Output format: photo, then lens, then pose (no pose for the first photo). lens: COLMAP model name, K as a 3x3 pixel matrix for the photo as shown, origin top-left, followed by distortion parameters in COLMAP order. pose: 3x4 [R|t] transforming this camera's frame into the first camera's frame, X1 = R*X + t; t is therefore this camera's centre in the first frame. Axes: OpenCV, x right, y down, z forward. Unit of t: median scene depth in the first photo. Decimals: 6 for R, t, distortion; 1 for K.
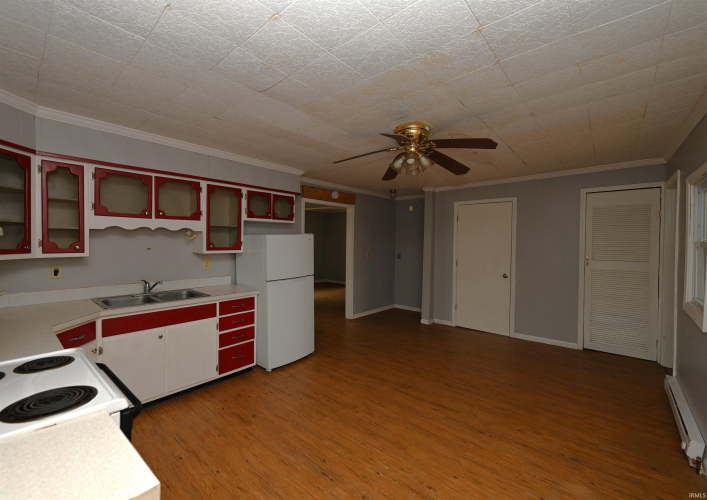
lens RADIAL K [[305.3, 0, 344.7], [0, 305.3, 245.7], [0, 0, 1]] dist [-0.002306, 0.000227]
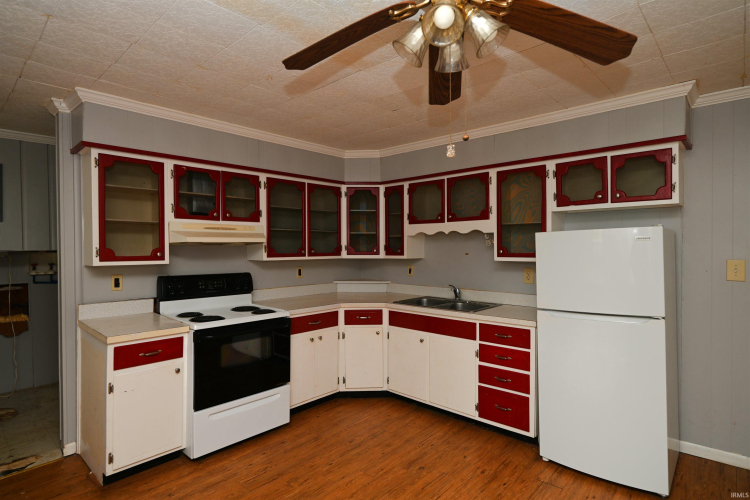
lens RADIAL K [[397.7, 0, 376.6], [0, 397.7, 252.7], [0, 0, 1]] dist [-0.000980, 0.000960]
pose [[-0.027801, 0.002749, -0.999610, 0.605427], [-0.013834, 0.999899, 0.003135, 0.006526], [0.999518, 0.013916, -0.027760, 0.761344]]
